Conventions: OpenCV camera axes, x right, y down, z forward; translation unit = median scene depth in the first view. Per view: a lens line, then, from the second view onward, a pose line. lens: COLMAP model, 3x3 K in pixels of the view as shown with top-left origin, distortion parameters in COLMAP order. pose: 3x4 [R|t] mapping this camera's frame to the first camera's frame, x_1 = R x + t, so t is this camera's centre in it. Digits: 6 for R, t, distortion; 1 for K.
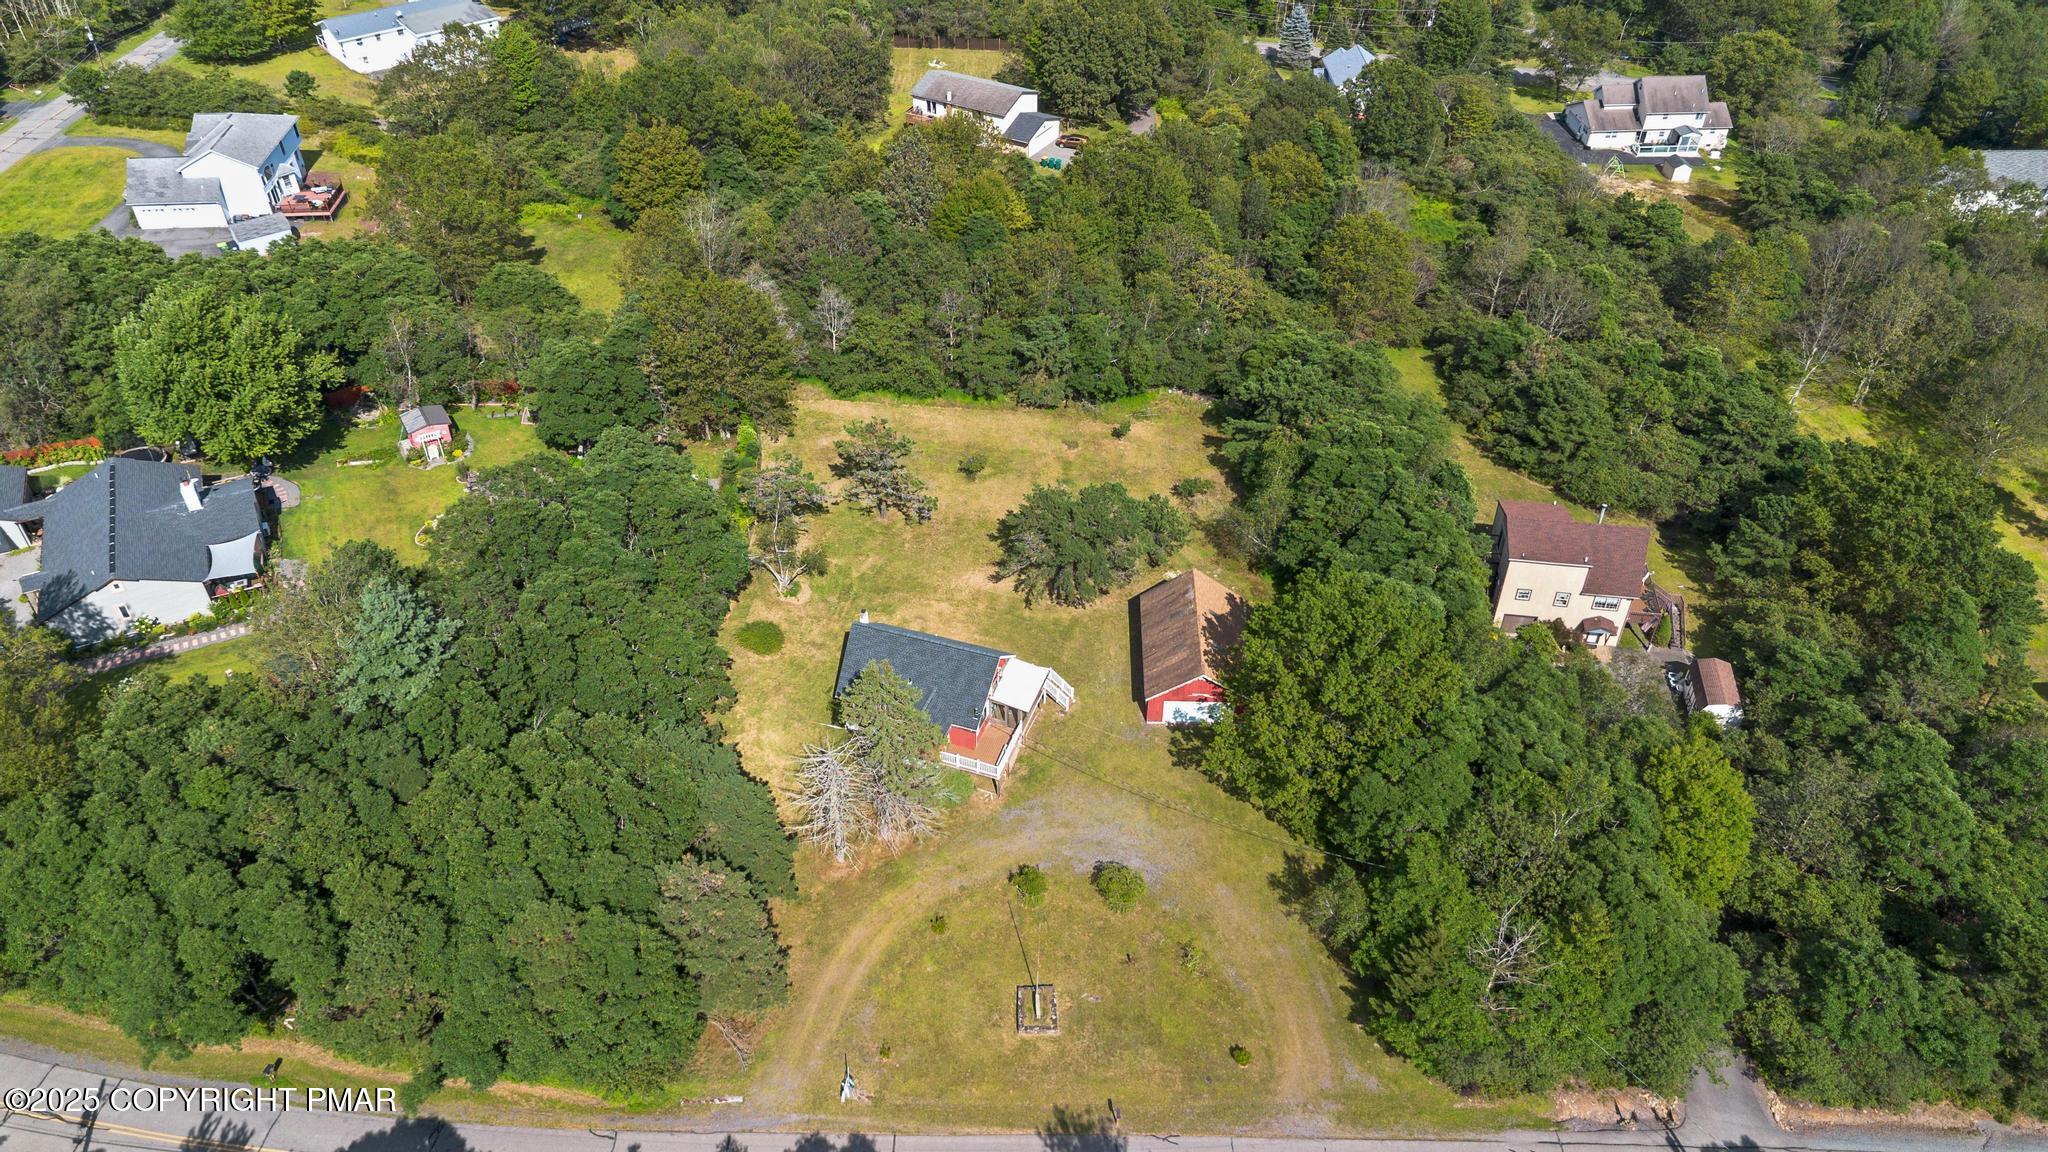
lens RADIAL K [[1431.9, 0, 1024.6], [0, 1431.9, 571.5], [0, 0, 1]] dist [0.037420, -0.024280]
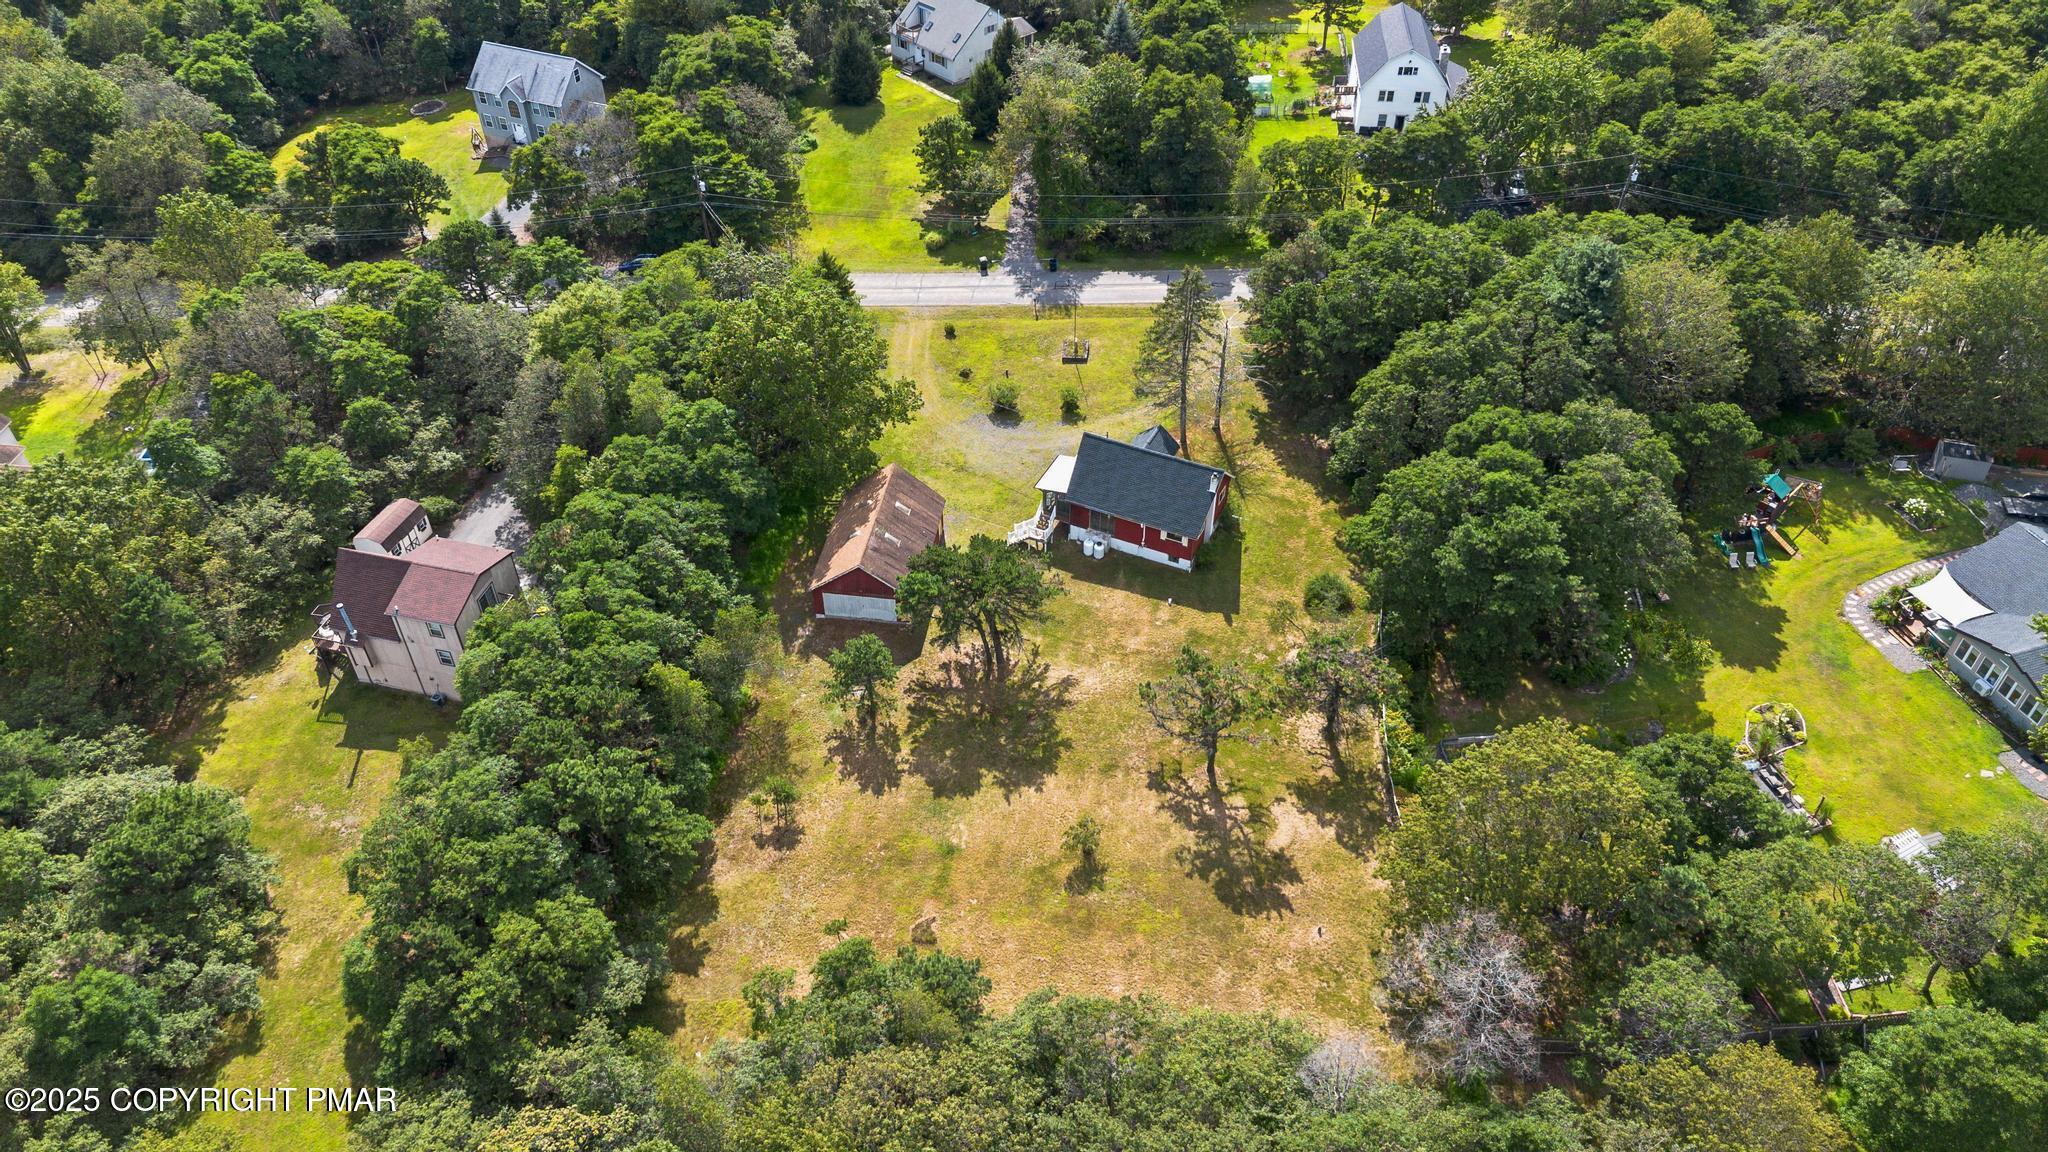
lens RADIAL K [[1431.9, 0, 1025.6], [0, 1431.9, 571.0], [0, 0, 1]] dist [0.037420, -0.024280]
pose [[-0.993588, -0.066064, 0.091757, -0.068309], [0.079840, 0.164678, 0.983111, -0.841576], [-0.080058, 0.984132, -0.158348, 1.083321]]
